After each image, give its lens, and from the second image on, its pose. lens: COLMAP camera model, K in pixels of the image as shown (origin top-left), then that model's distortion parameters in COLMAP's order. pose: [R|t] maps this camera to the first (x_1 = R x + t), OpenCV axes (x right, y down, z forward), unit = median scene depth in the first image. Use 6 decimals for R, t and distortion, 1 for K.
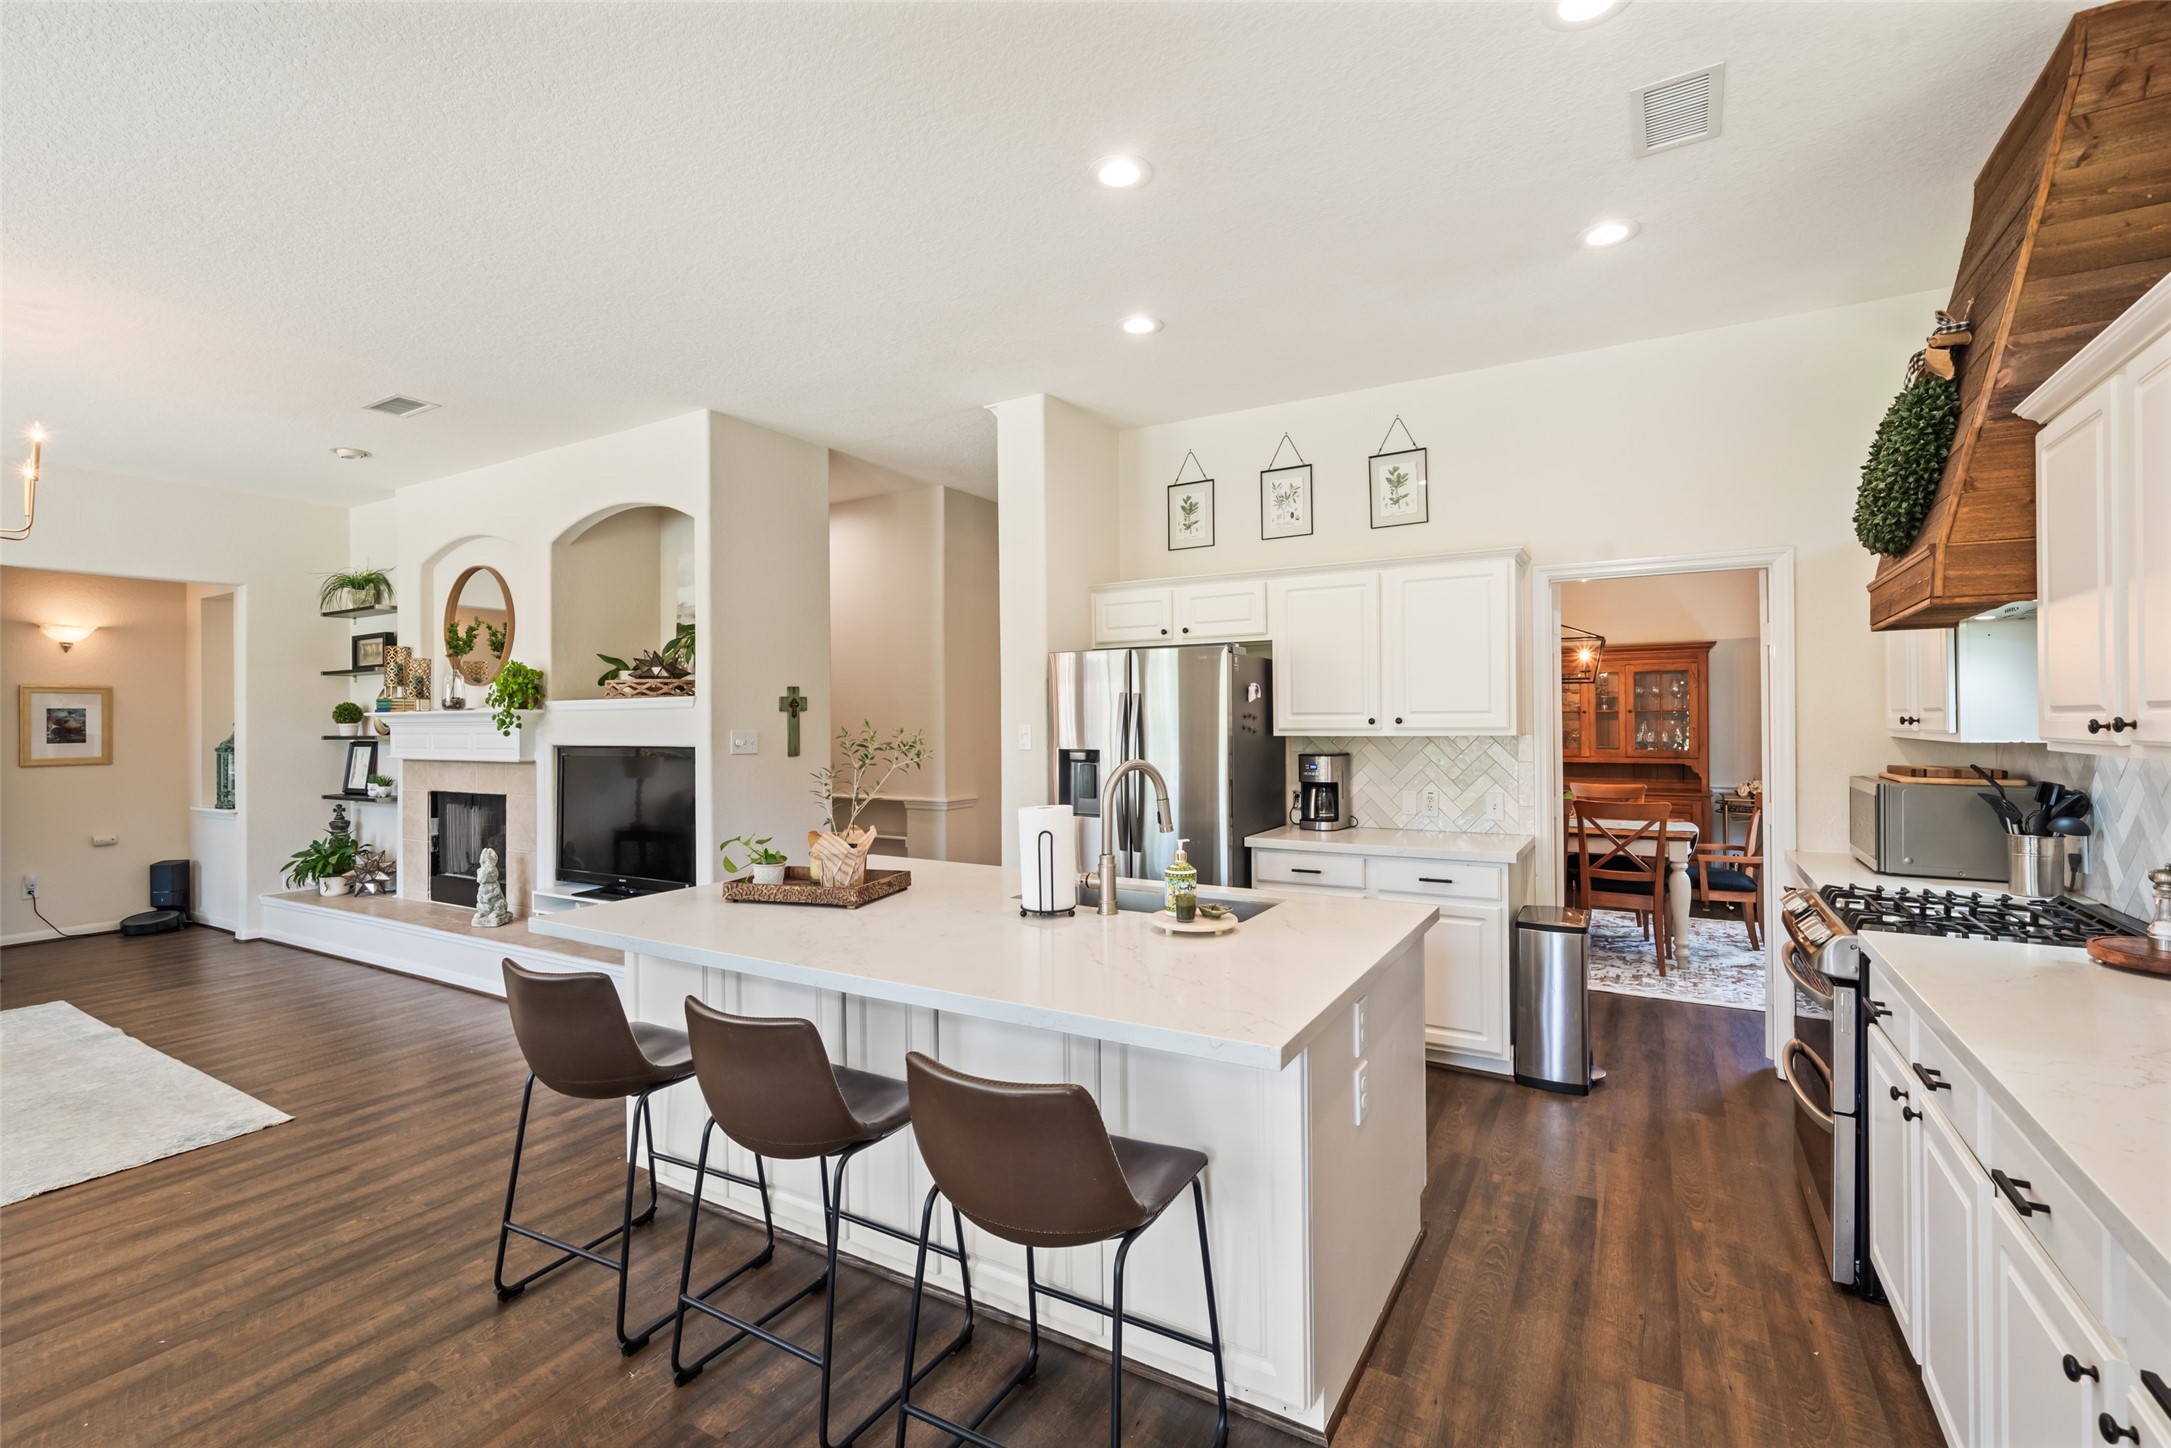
lens RADIAL K [[967.1, 0, 1090.3], [0, 967.1, 717.4], [0, 0, 1]] dist [-0.000096, -0.000374]
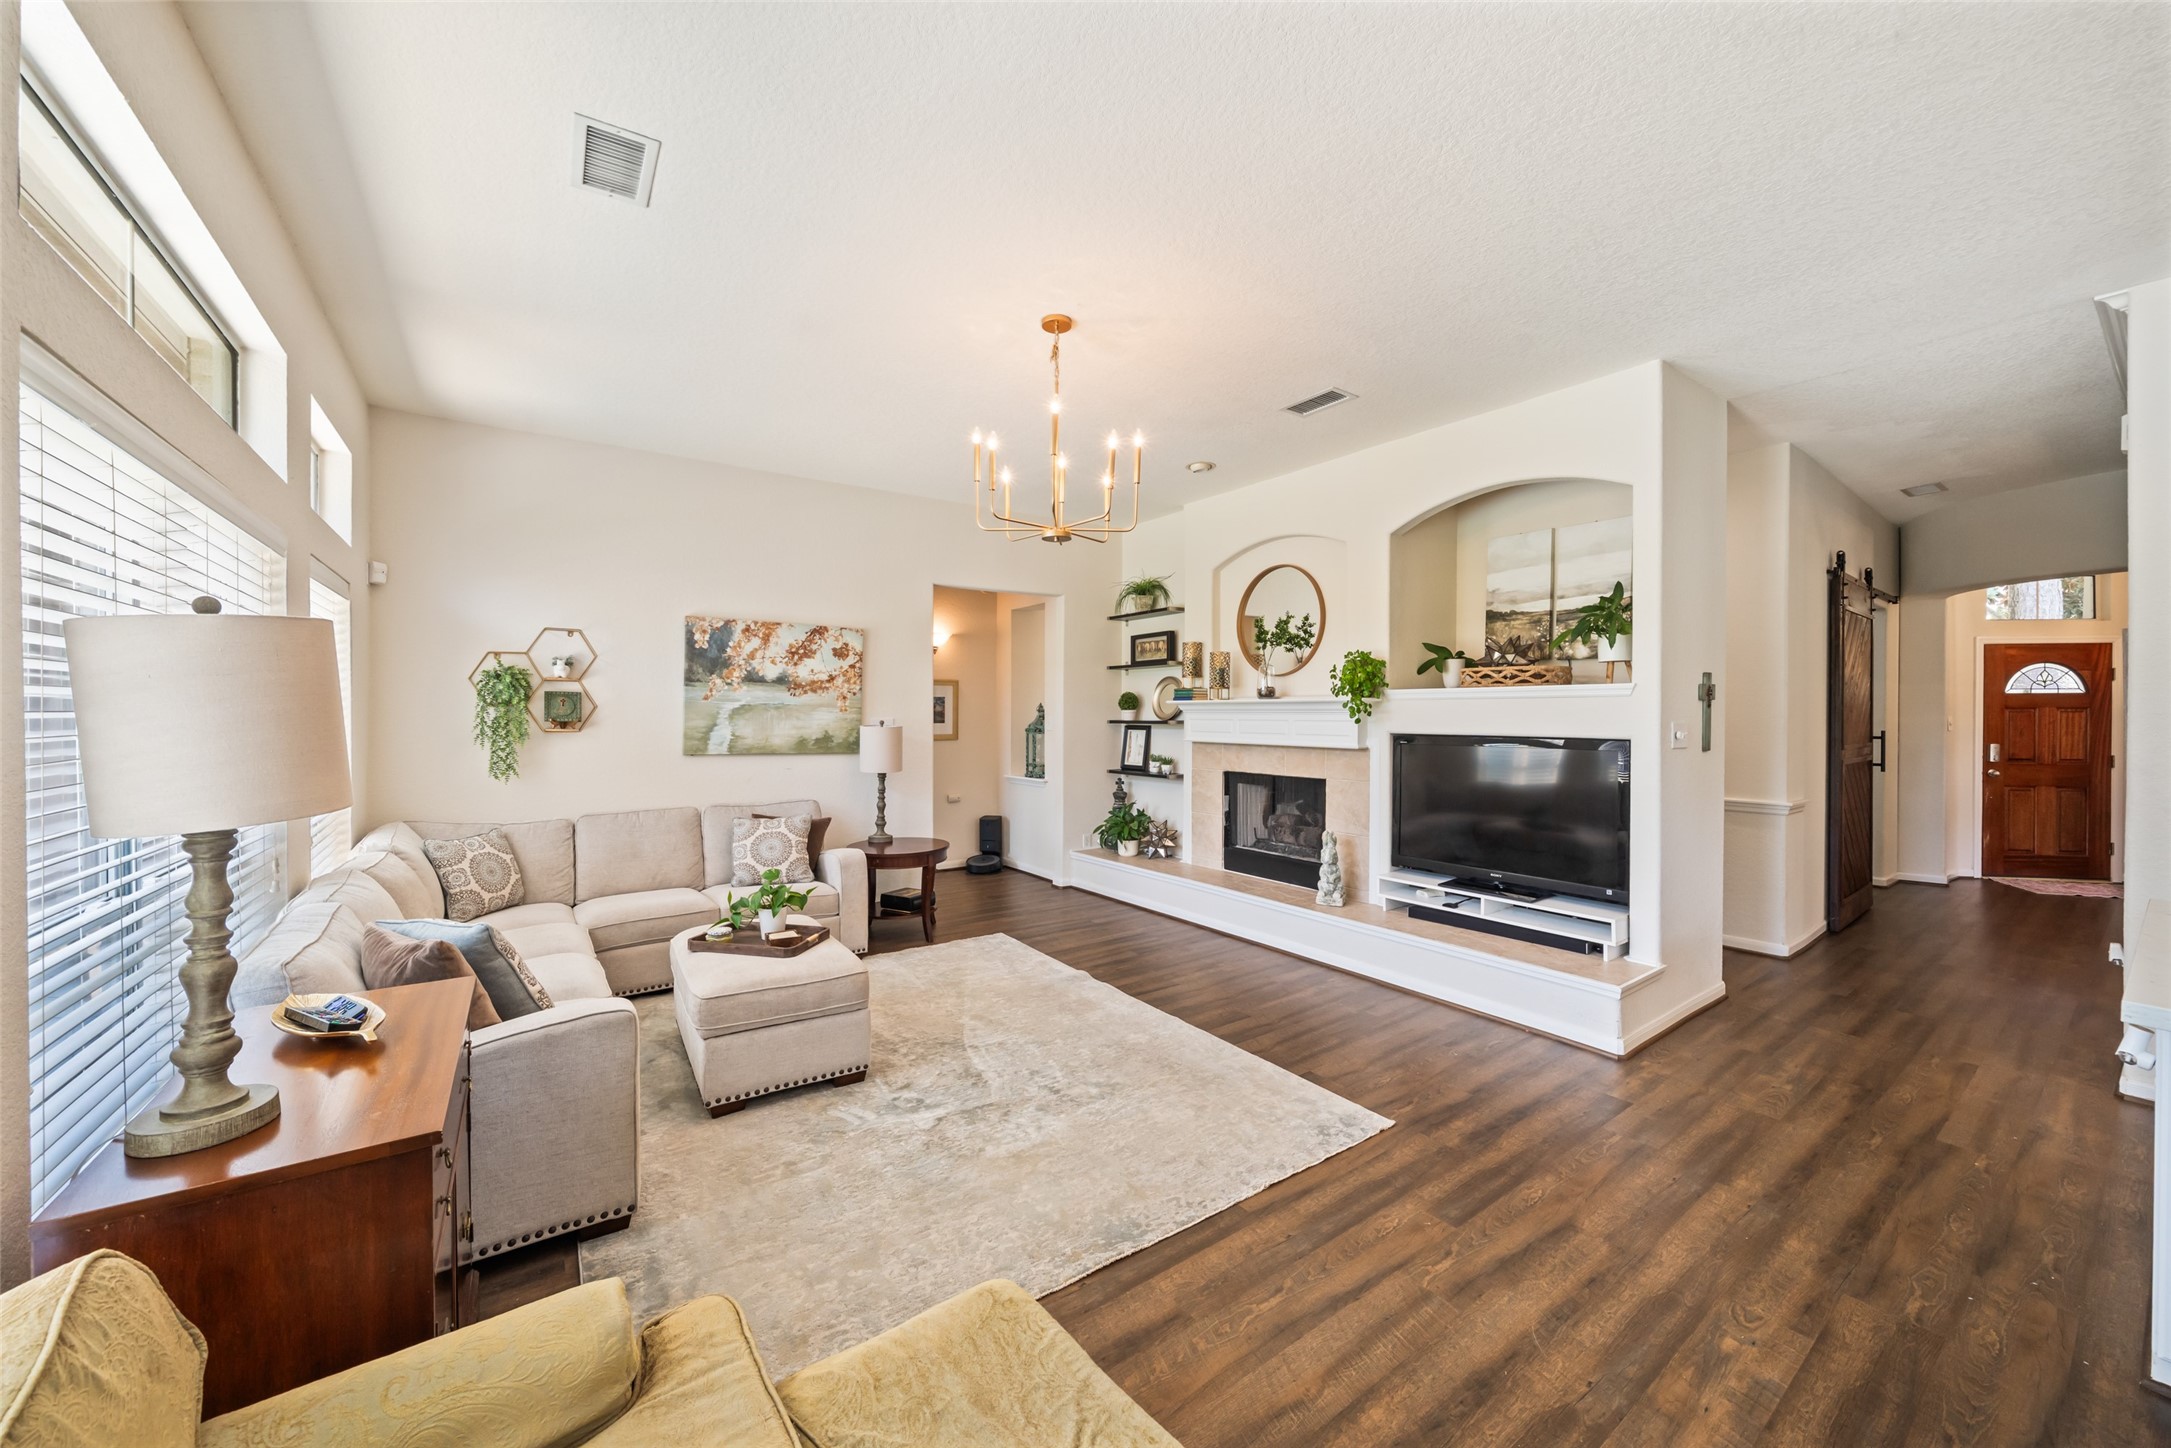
lens RADIAL K [[811.5, 0, 1098.3], [0, 811.5, 716.2], [0, 0, 1]] dist [-0.001974, -0.000129]
pose [[0.915626, 0.011139, -0.401877, -0.560221], [-0.007230, 0.999911, 0.011241, 0.004124], [0.401966, -0.007387, 0.915625, 0.108705]]
